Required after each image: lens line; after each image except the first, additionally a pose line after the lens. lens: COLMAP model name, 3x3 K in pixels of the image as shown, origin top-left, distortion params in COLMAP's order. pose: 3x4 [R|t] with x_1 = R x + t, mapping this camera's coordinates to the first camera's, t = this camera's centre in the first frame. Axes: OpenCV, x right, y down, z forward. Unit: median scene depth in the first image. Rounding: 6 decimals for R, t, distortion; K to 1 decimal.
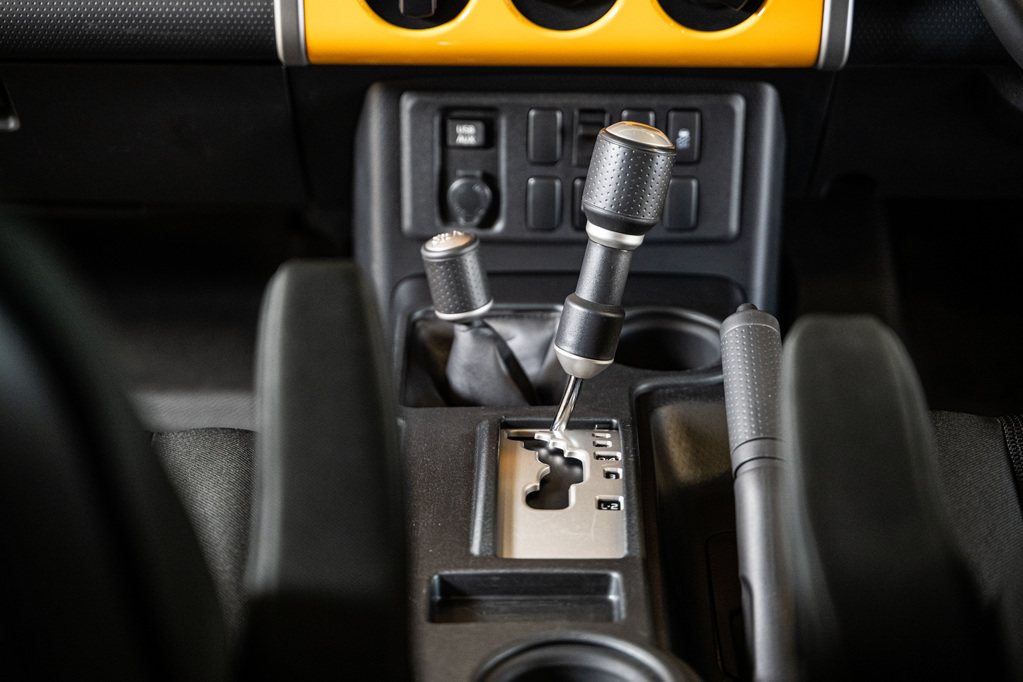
lens RADIAL K [[2188.3, 0, 510.6], [0, 2188.3, 349.8], [0, 0, 1]] dist [-0.003038, 0.000000]
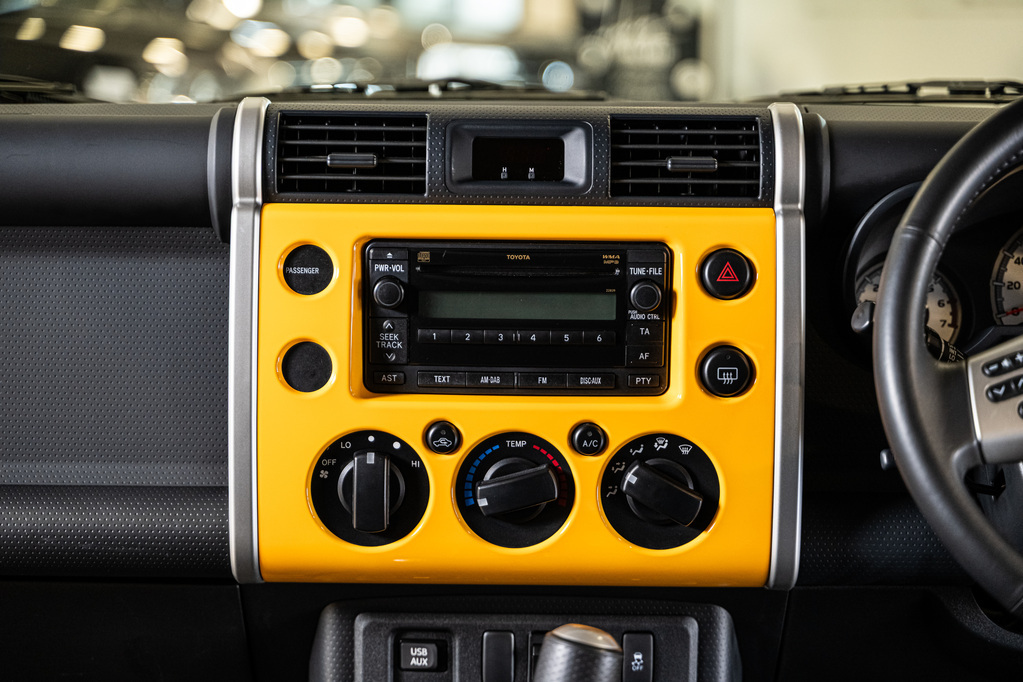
lens RADIAL K [[2188.3, 0, 506.2], [0, 2188.3, 348.2], [0, 0, 1]] dist [-0.003038, 0.000000]
pose [[0.999992, 0.003686, 0.001647, 0.018056], [-0.003078, 0.960016, -0.279929, 0.048437], [-0.002613, 0.279921, 0.960019, 0.006059]]
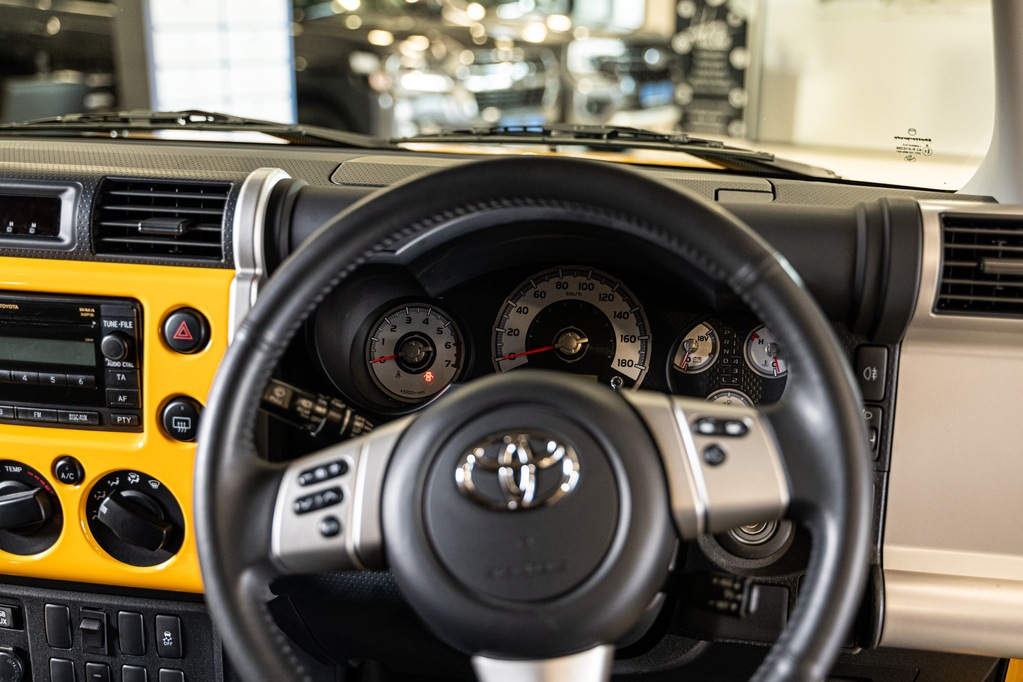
lens RADIAL K [[1185.4, 0, 481.5], [0, 1185.4, 362.6], [0, 0, 1]] dist [0.006993, 0.000000]
pose [[0.987624, 0.057458, -0.145936, 0.352200], [-0.078323, 0.986832, -0.141517, -0.176709], [0.135883, 0.151196, 0.979120, 0.400761]]
